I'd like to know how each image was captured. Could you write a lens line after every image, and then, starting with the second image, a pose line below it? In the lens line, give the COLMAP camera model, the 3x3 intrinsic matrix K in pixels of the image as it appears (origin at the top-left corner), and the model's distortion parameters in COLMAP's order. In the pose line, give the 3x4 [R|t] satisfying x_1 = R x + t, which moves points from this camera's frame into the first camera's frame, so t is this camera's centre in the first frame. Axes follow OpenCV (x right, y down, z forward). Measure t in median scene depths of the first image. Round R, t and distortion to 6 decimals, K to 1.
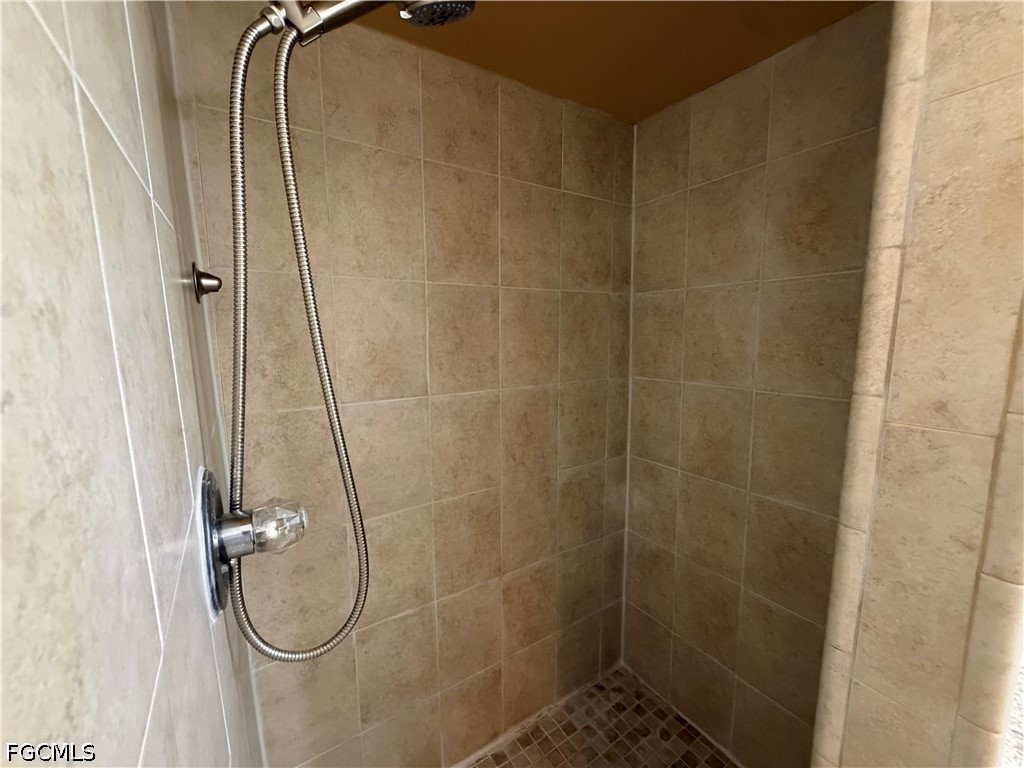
lens RADIAL K [[407.8, 0, 511.1], [0, 407.8, 386.2], [0, 0, 1]] dist [-0.000087, 0.000203]
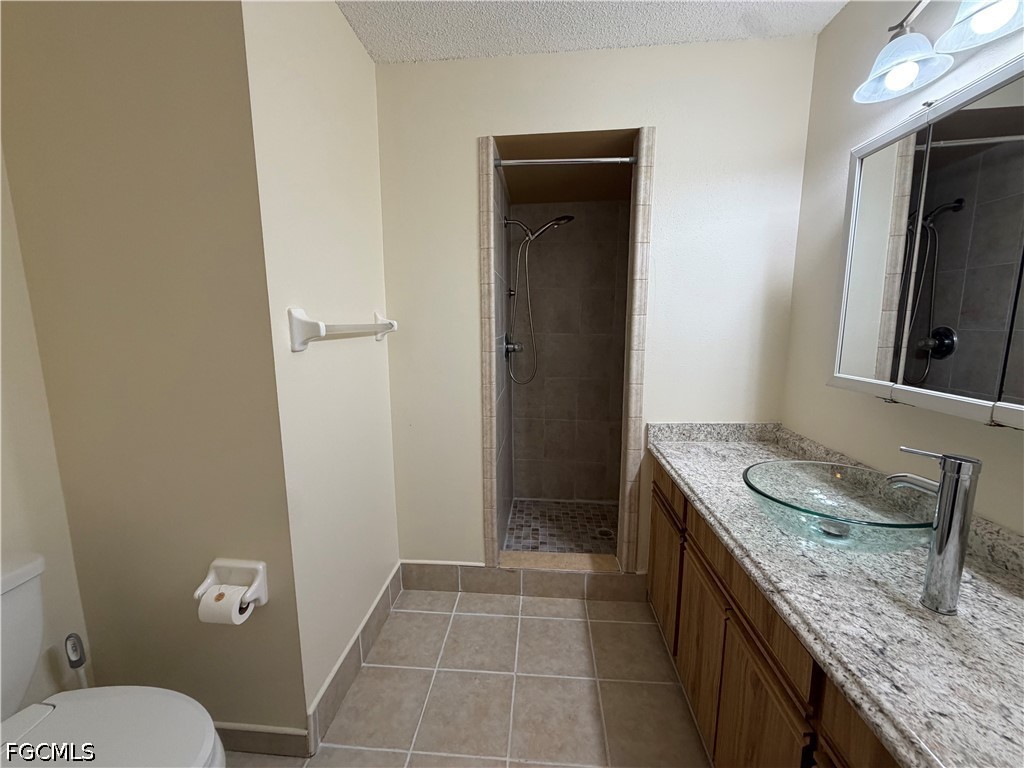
lens RADIAL K [[407.8, 0, 511.1], [0, 407.8, 386.2], [0, 0, 1]] dist [-0.000087, 0.000203]
pose [[0.787662, 0.103986, -0.607269, 1.153729], [-0.098747, 0.994219, 0.042166, 0.314073], [0.608143, 0.026754, 0.793377, -1.400501]]
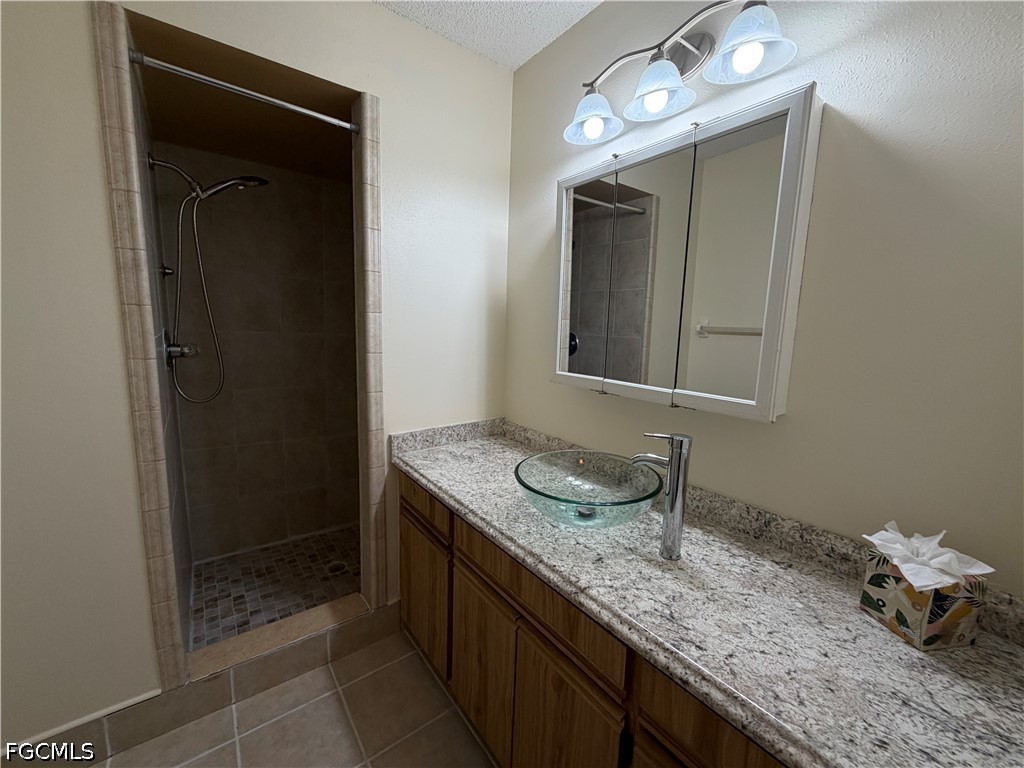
lens RADIAL K [[407.8, 0, 511.1], [0, 407.8, 386.2], [0, 0, 1]] dist [-0.000087, 0.000203]
pose [[0.996714, 0.034348, 0.073353, 0.892704], [-0.033830, 0.999393, -0.008291, 0.298553], [-0.073594, 0.005782, 0.997272, -1.229702]]
